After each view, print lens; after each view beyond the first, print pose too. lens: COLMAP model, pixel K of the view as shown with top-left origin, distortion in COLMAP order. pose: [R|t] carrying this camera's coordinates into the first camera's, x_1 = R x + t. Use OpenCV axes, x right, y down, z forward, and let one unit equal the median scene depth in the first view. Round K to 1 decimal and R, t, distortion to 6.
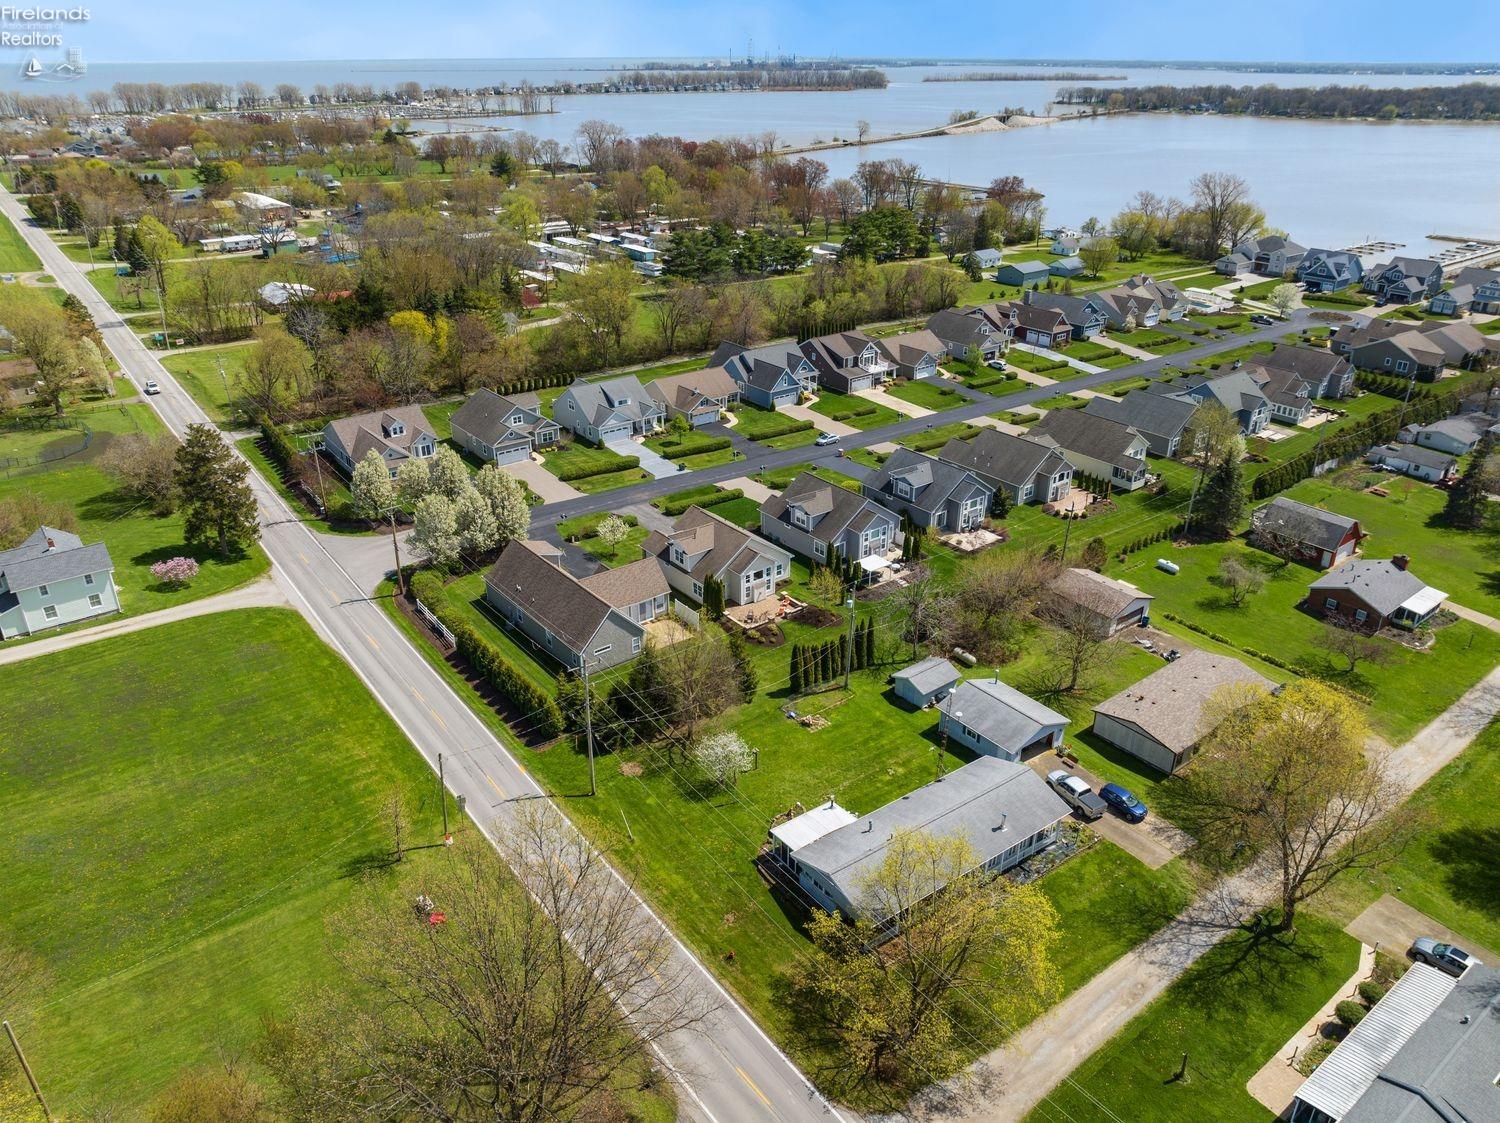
lens RADIAL K [[1049.9, 0, 748.6], [0, 1049.9, 561.1], [0, 0, 1]] dist [-0.036927, -0.001508]
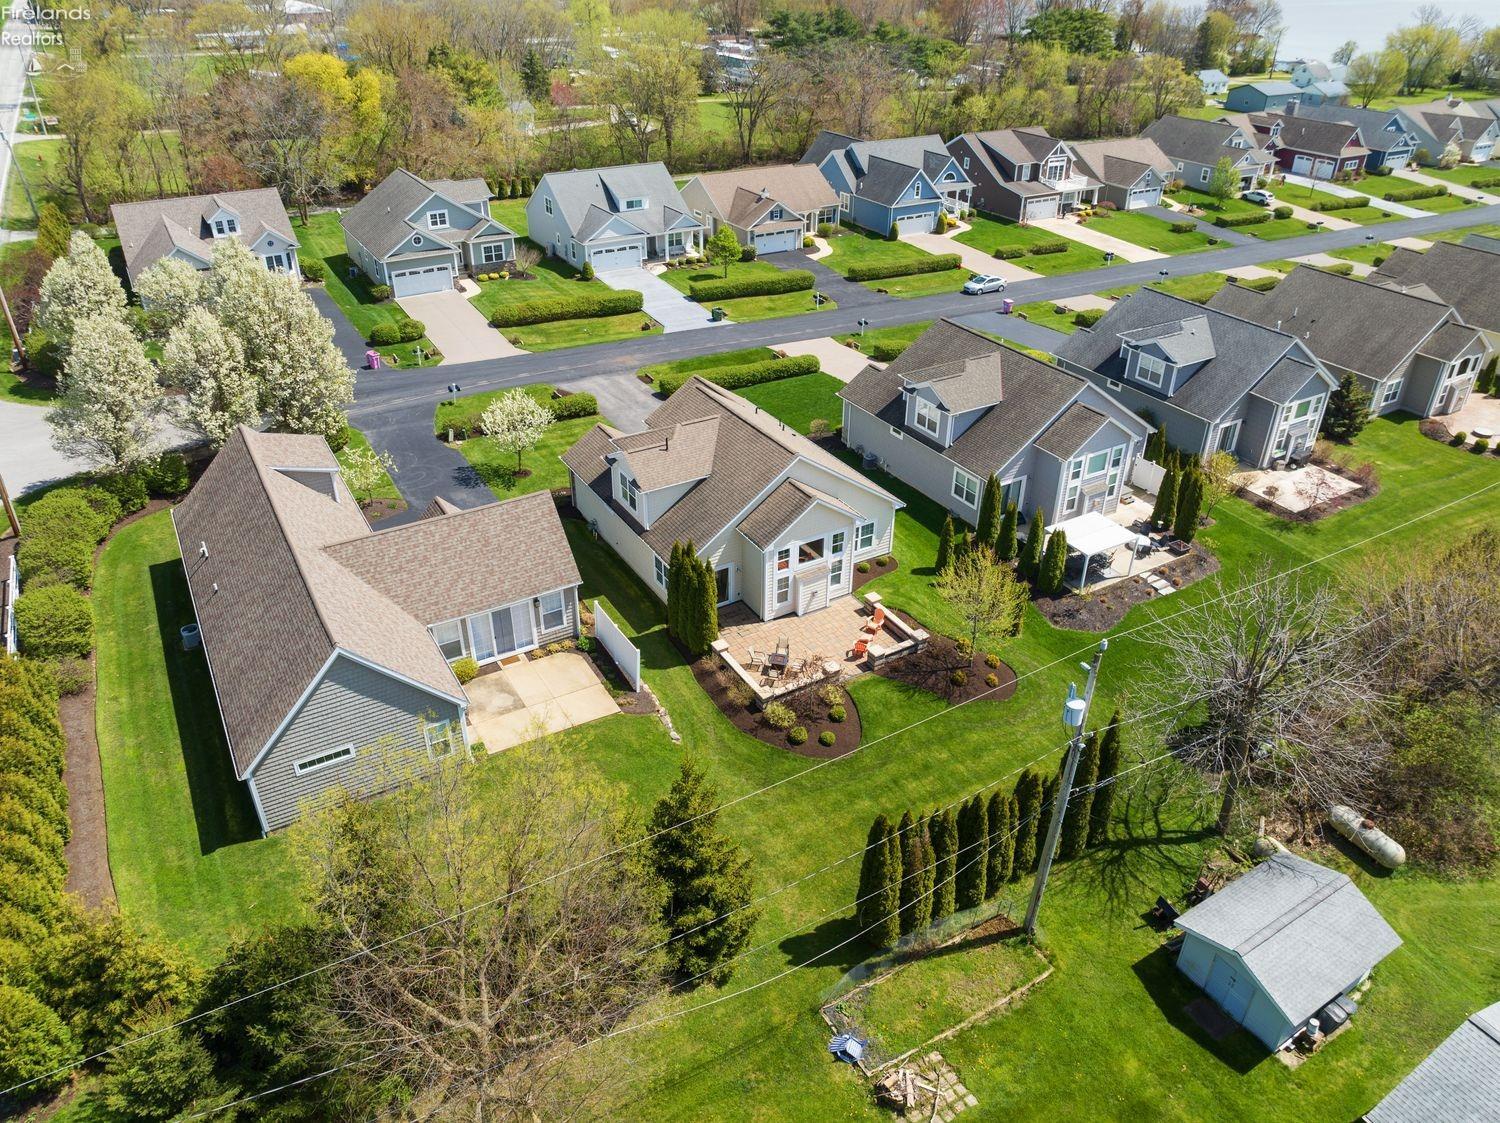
lens RADIAL K [[1054.5, 0, 750.9], [0, 1054.5, 558.7], [0, 0, 1]] dist [-0.035606, -0.002331]
pose [[0.991923, 0.069876, -0.105857, 0.023229], [-0.059929, 0.993729, 0.094402, -0.016212], [0.111790, -0.087295, 0.989890, 0.469542]]
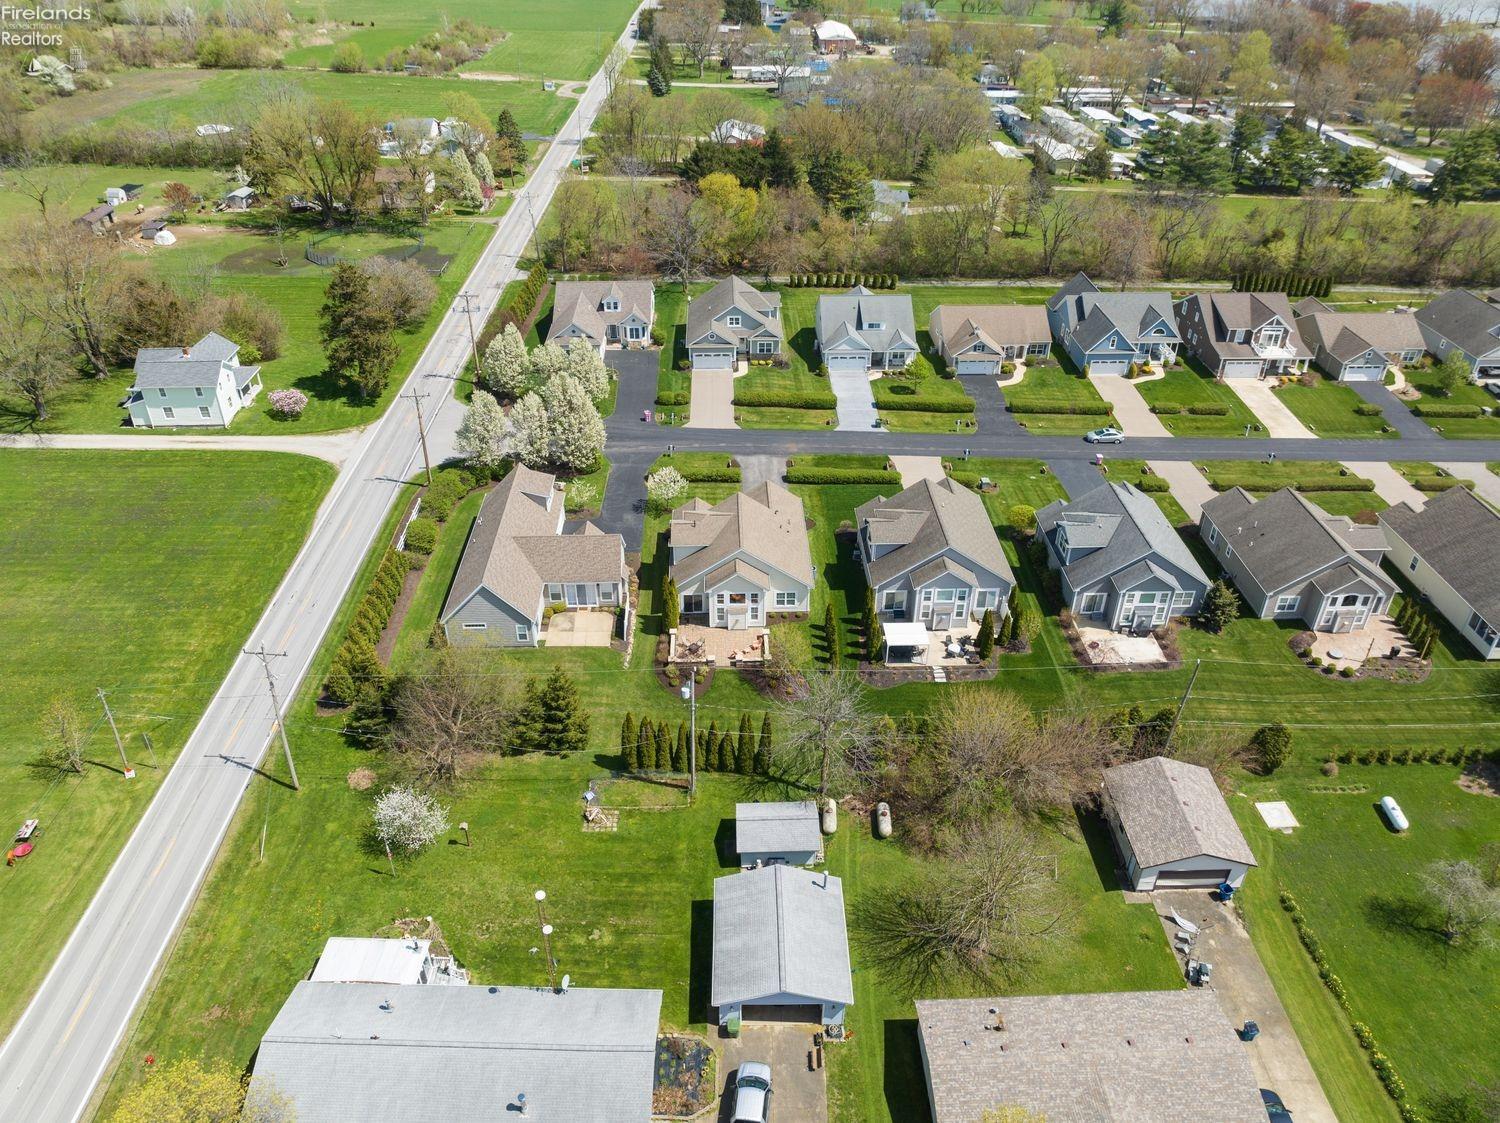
lens RADIAL K [[1049.9, 0, 748.6], [0, 1049.9, 561.1], [0, 0, 1]] dist [-0.036927, -0.001508]
pose [[0.806555, 0.326456, -0.492844, 0.304953], [-0.259165, 0.944571, 0.201544, -0.133961], [0.531321, -0.034828, 0.846454, 0.279376]]
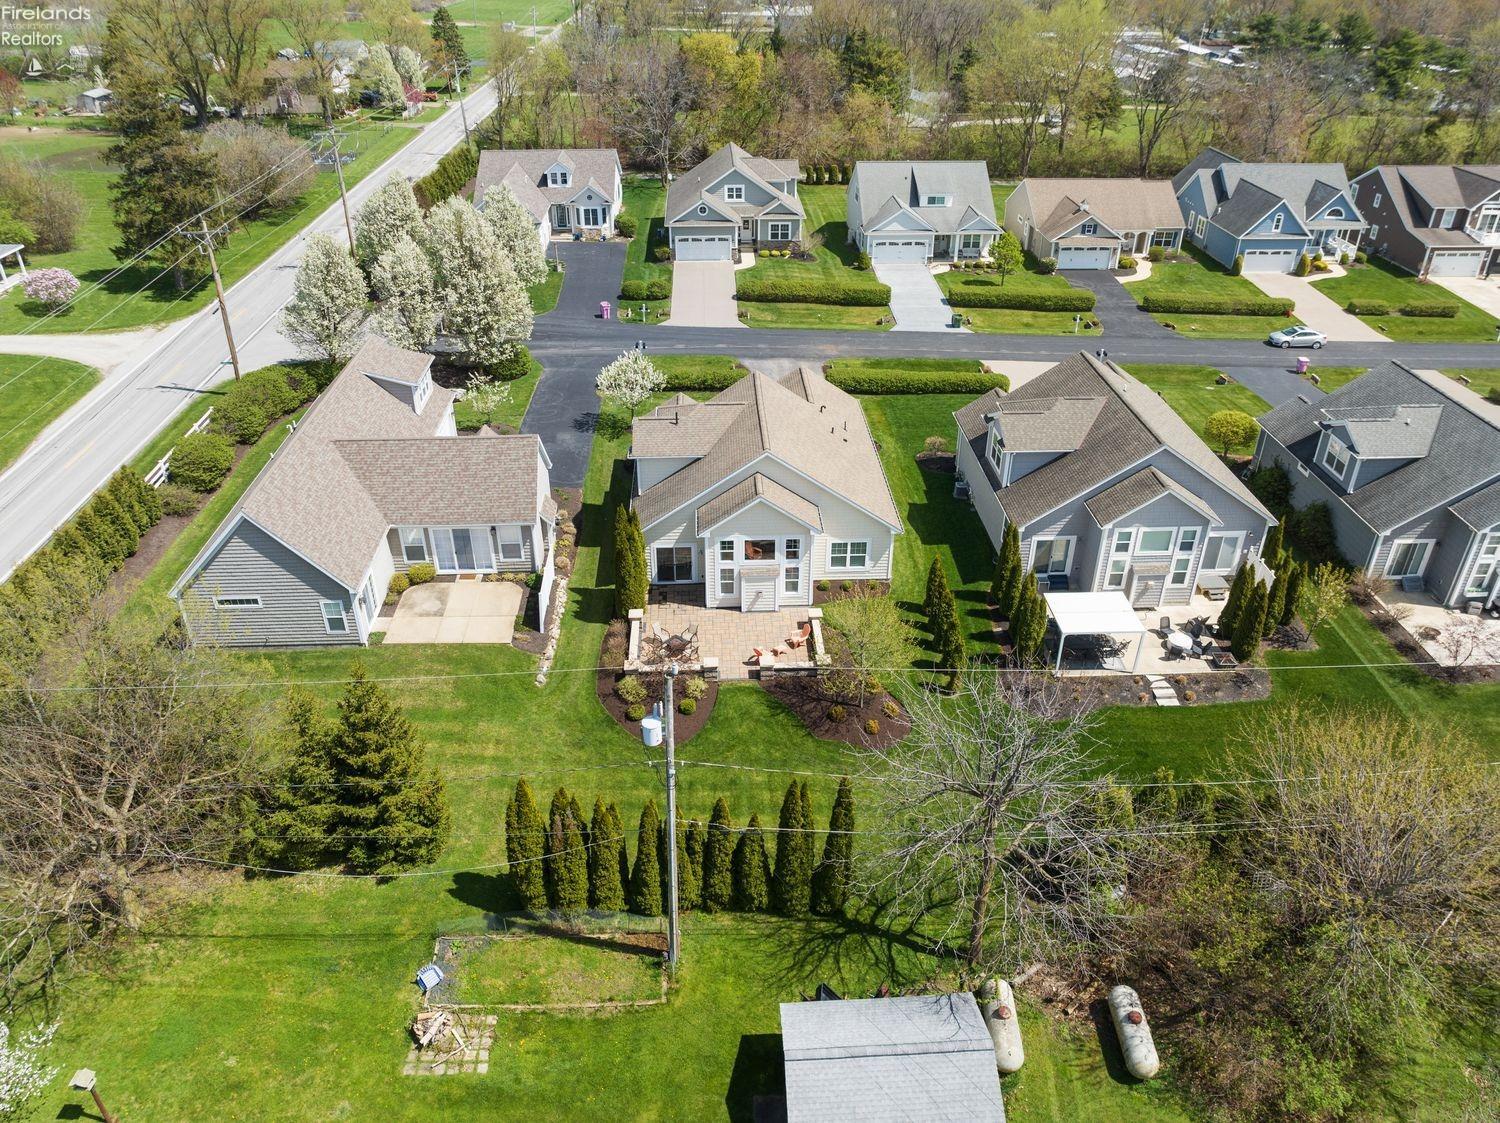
lens RADIAL K [[1070.0, 0, 750.0], [0, 1070.0, 561.5], [0, 0, 1]] dist [-0.037629, 0.001386]
pose [[0.815191, 0.301282, -0.494664, 0.164687], [-0.252994, 0.953498, 0.163814, -0.037746], [0.521016, -0.008393, 0.853506, 0.514255]]
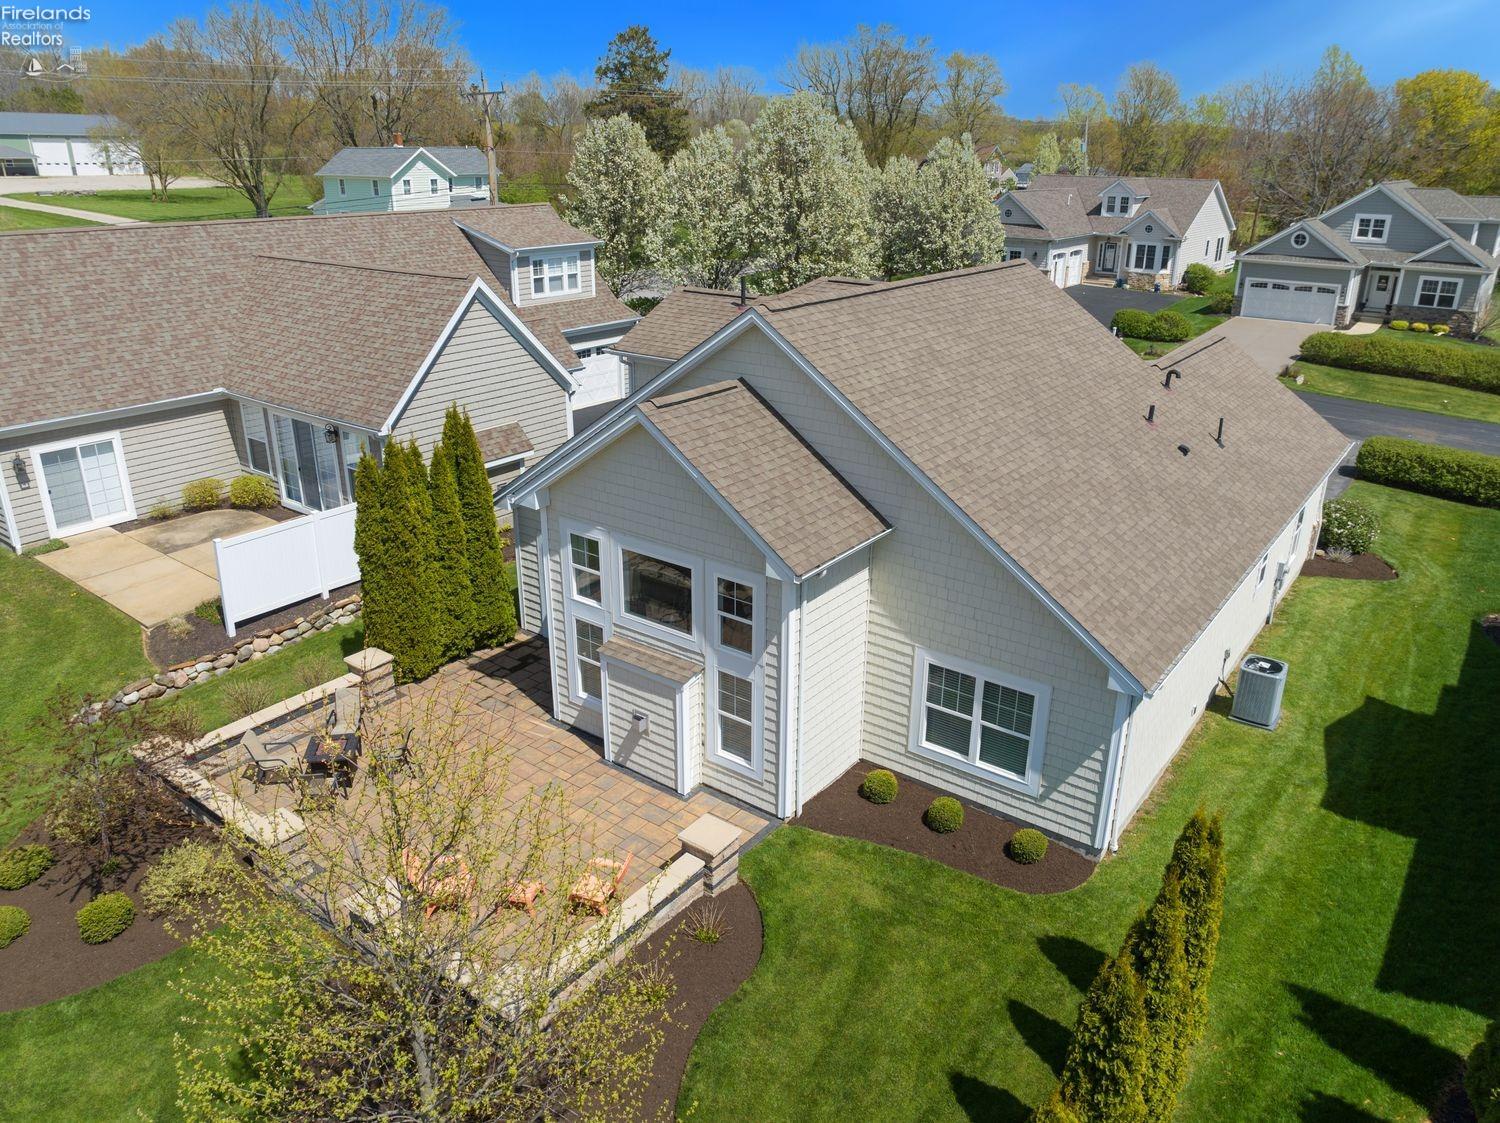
lens RADIAL K [[1054.5, 0, 750.9], [0, 1054.5, 558.7], [0, 0, 1]] dist [-0.035606, -0.002331]
pose [[0.260489, 0.352696, -0.898750, 0.103345], [-0.427112, 0.876940, 0.220345, -0.019322], [0.865864, 0.326469, 0.379074, 0.756812]]
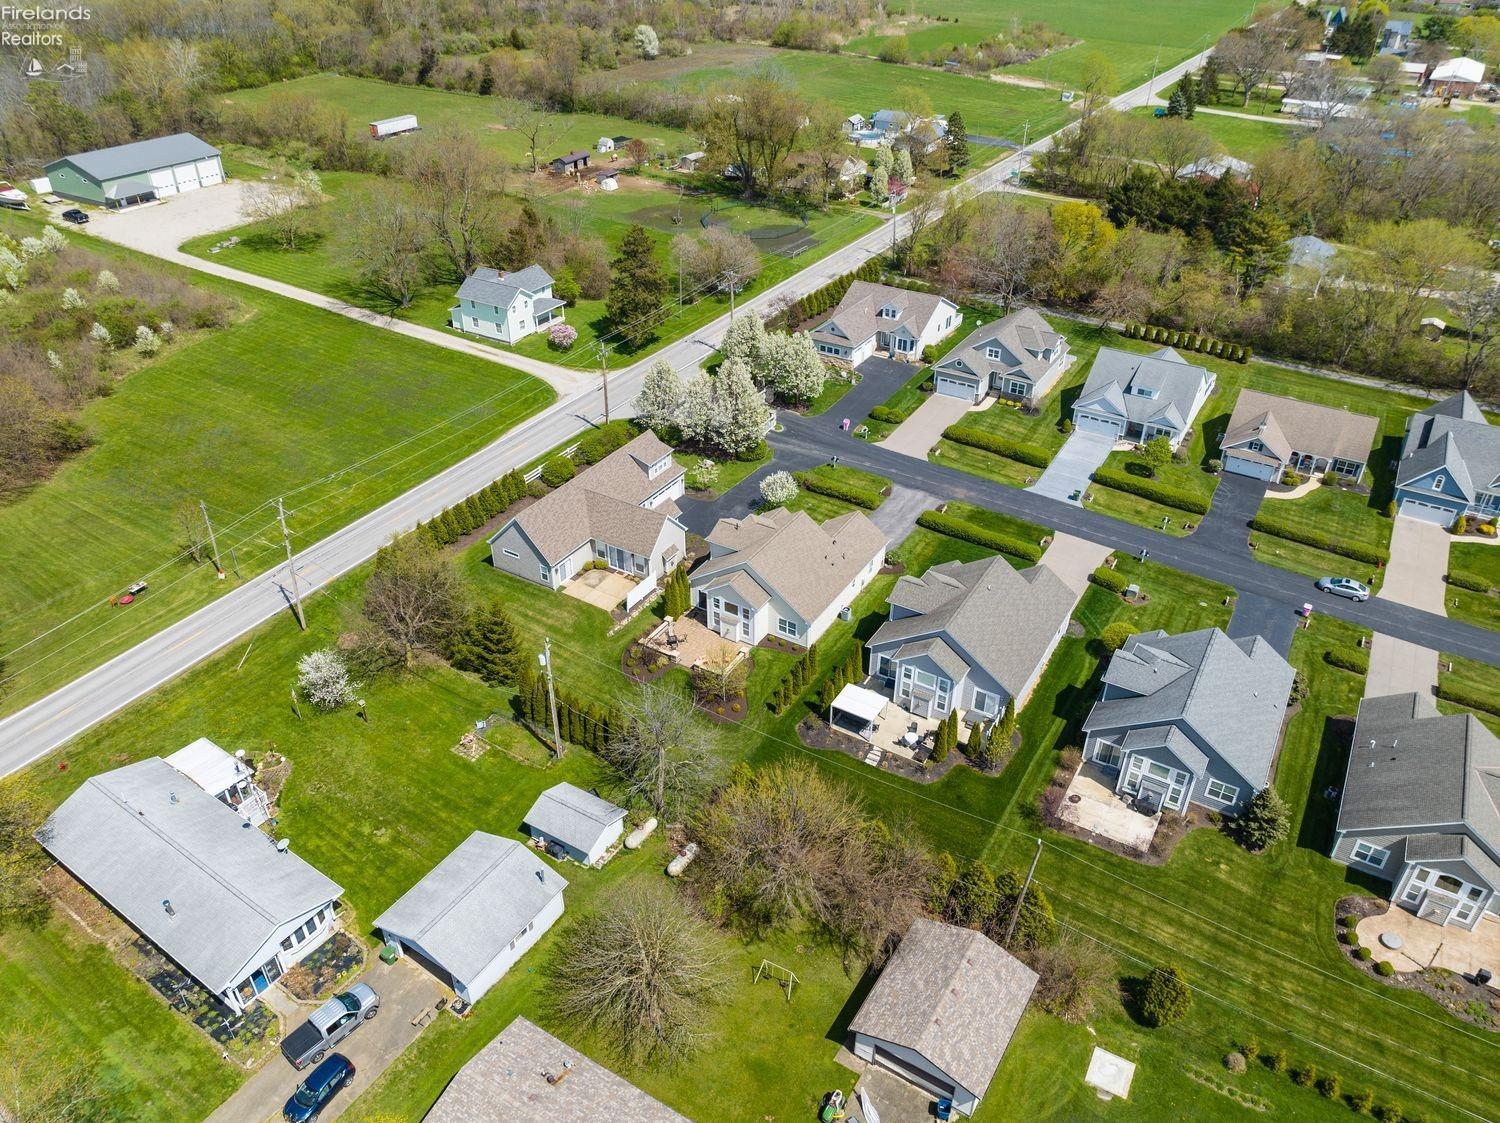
lens RADIAL K [[1054.5, 0, 750.9], [0, 1054.5, 558.7], [0, 0, 1]] dist [-0.035606, -0.002331]
pose [[0.354794, 0.511134, -0.782856, 0.468246], [-0.410110, 0.837556, 0.360985, -0.235201], [0.840197, 0.192982, 0.506780, 0.488420]]
